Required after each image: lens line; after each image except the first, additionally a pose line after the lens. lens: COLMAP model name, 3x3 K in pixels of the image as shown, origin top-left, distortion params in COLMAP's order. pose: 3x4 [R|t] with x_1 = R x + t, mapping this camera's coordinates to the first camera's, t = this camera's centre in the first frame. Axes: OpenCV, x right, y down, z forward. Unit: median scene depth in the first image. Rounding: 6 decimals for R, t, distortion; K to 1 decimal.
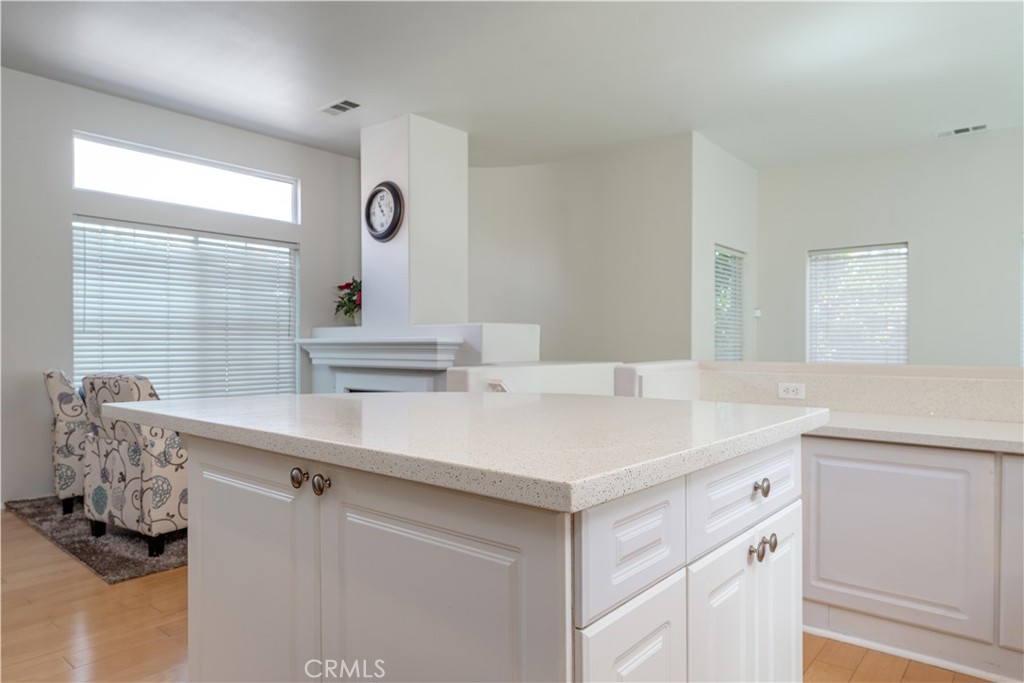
lens RADIAL K [[653.0, 0, 518.7], [0, 653.0, 345.2], [0, 0, 1]] dist [0.010849, -0.006307]
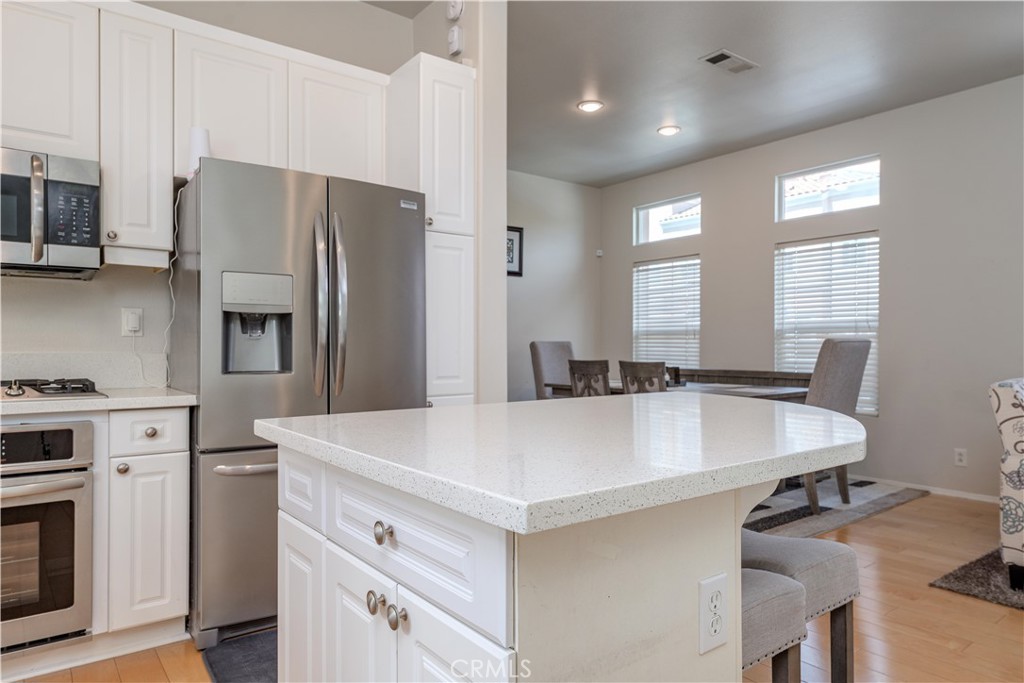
lens RADIAL K [[653.0, 0, 511.6], [0, 653.0, 346.5], [0, 0, 1]] dist [0.010849, -0.006307]
pose [[-0.213570, 0.001559, -0.976926, 0.280369], [-0.002128, 0.999996, 0.002061, -0.001902], [0.976925, 0.002519, -0.213566, 0.332367]]
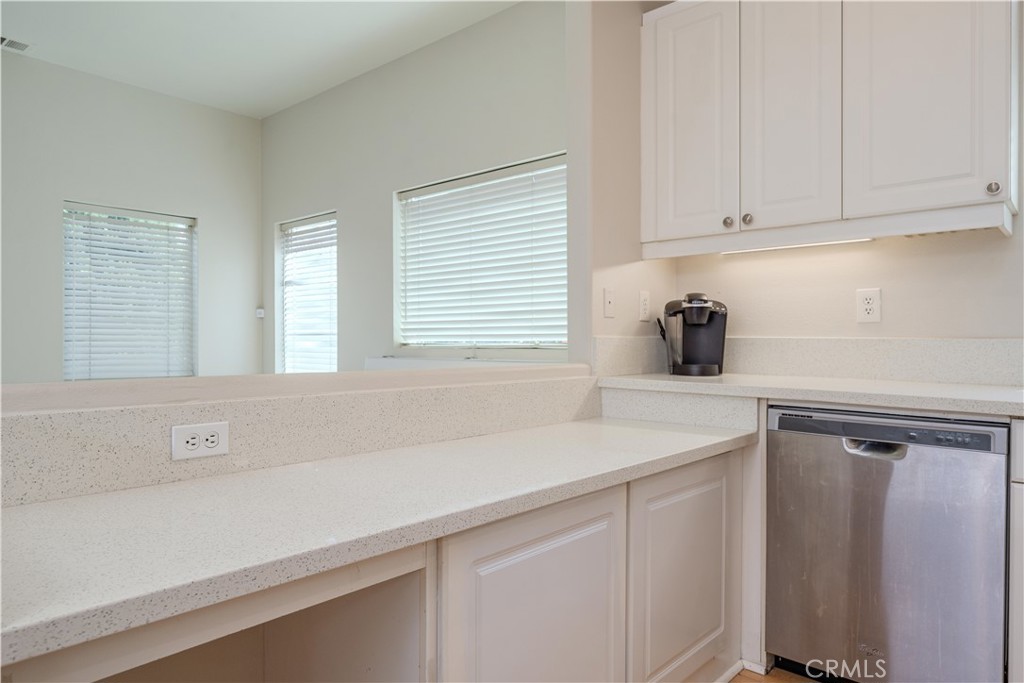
lens RADIAL K [[653.0, 0, 509.6], [0, 653.0, 340.4], [0, 0, 1]] dist [0.010849, -0.006307]
pose [[0.024609, 0.000965, 0.999697, -0.018413], [0.001179, 0.999999, -0.000994, 0.000801], [-0.999696, 0.001203, 0.024608, 0.452238]]
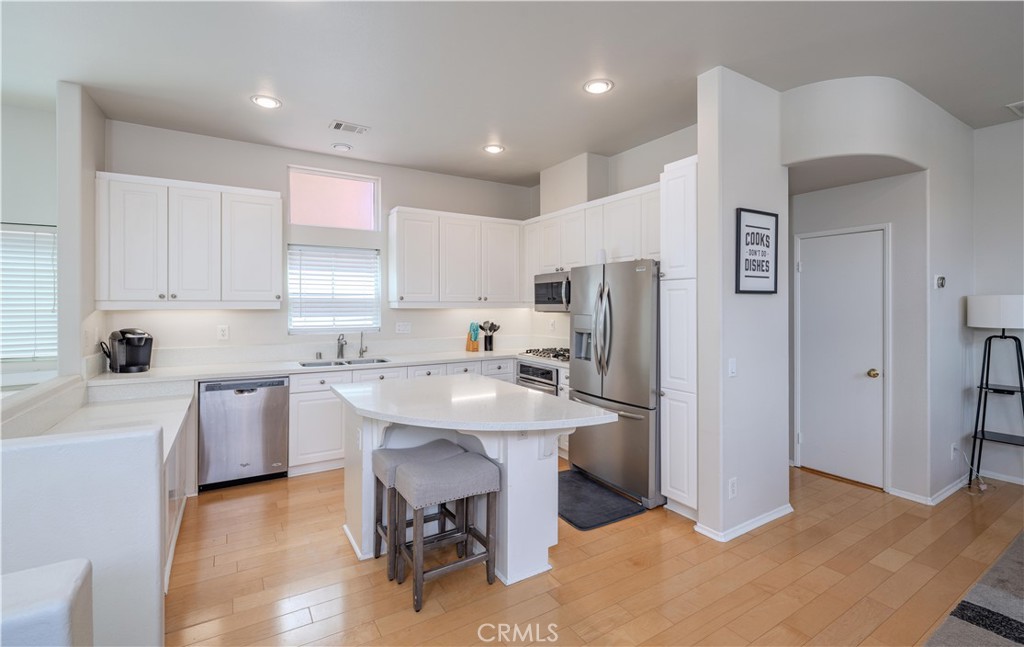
lens RADIAL K [[446.3, 0, 503.4], [0, 446.3, 302.4], [0, 0, 1]] dist [0.002335, 0.000128]
pose [[-0.946282, 0.007147, 0.323263, -0.241202], [0.005252, 0.999964, -0.006736, -0.067791], [-0.323299, -0.004676, -0.946285, 0.770857]]
